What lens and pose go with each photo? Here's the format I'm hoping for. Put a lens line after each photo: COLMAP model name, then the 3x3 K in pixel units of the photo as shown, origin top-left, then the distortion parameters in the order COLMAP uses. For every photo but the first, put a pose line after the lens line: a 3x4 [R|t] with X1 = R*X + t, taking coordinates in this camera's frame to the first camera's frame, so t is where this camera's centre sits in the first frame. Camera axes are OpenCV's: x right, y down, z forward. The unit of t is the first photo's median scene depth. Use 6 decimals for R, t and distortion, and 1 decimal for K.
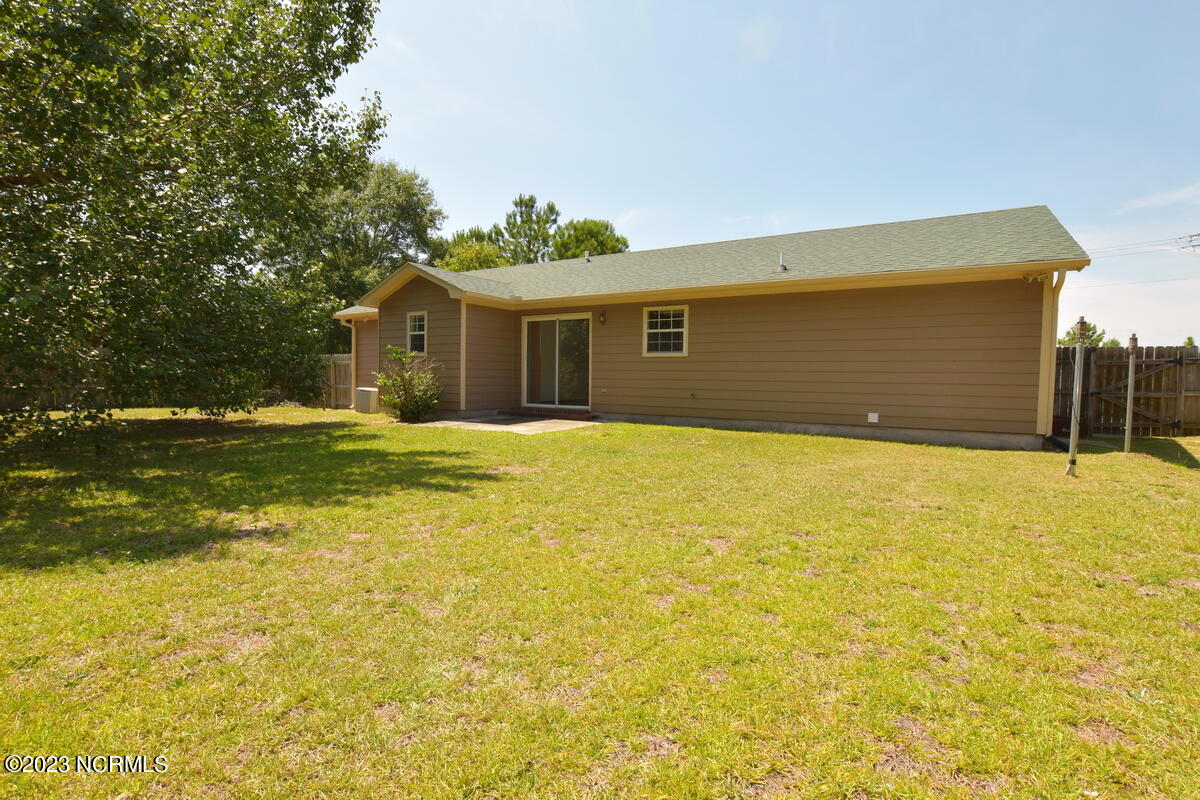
lens RADIAL K [[530.6, 0, 601.6], [0, 530.6, 403.3], [0, 0, 1]] dist [-0.025691, 0.000576]
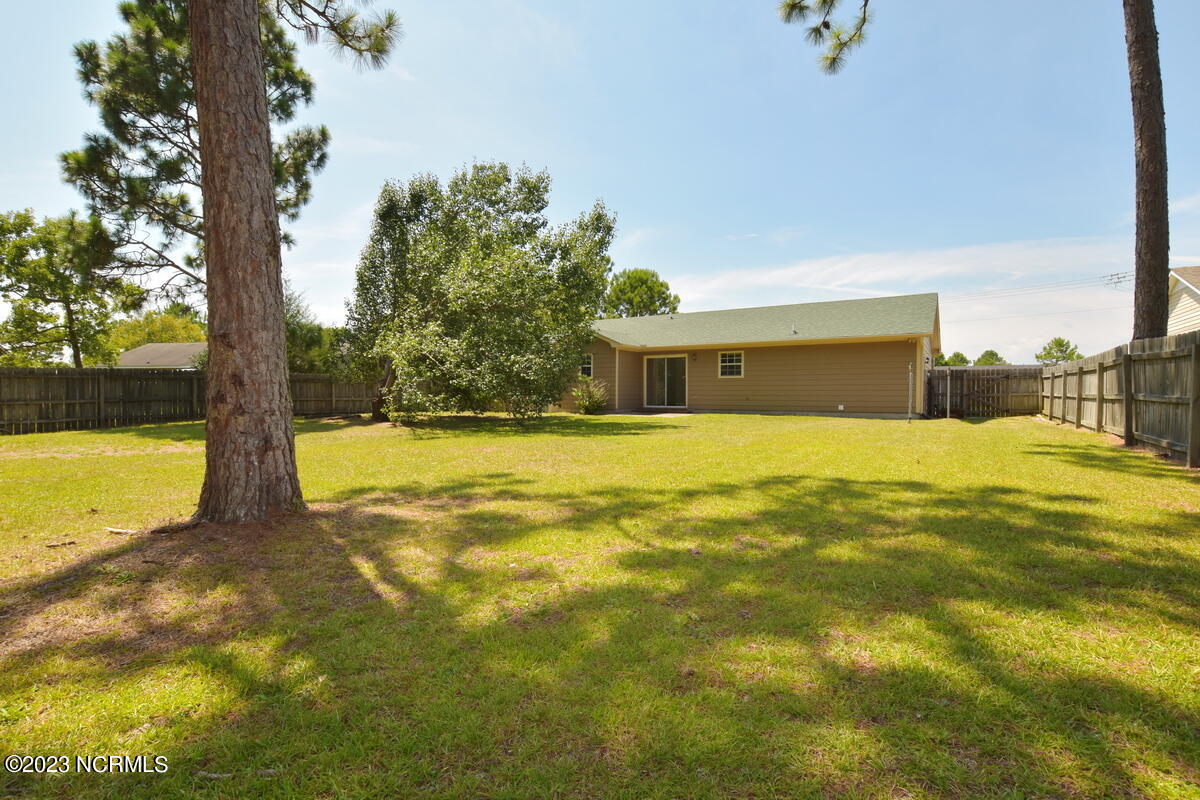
lens RADIAL K [[530.6, 0, 601.6], [0, 530.6, 403.3], [0, 0, 1]] dist [-0.025691, 0.000576]
pose [[0.999837, -0.012029, -0.013468, -0.314828], [0.011614, 0.999470, -0.030427, 0.052025], [0.013827, 0.030266, 0.999446, -0.869833]]
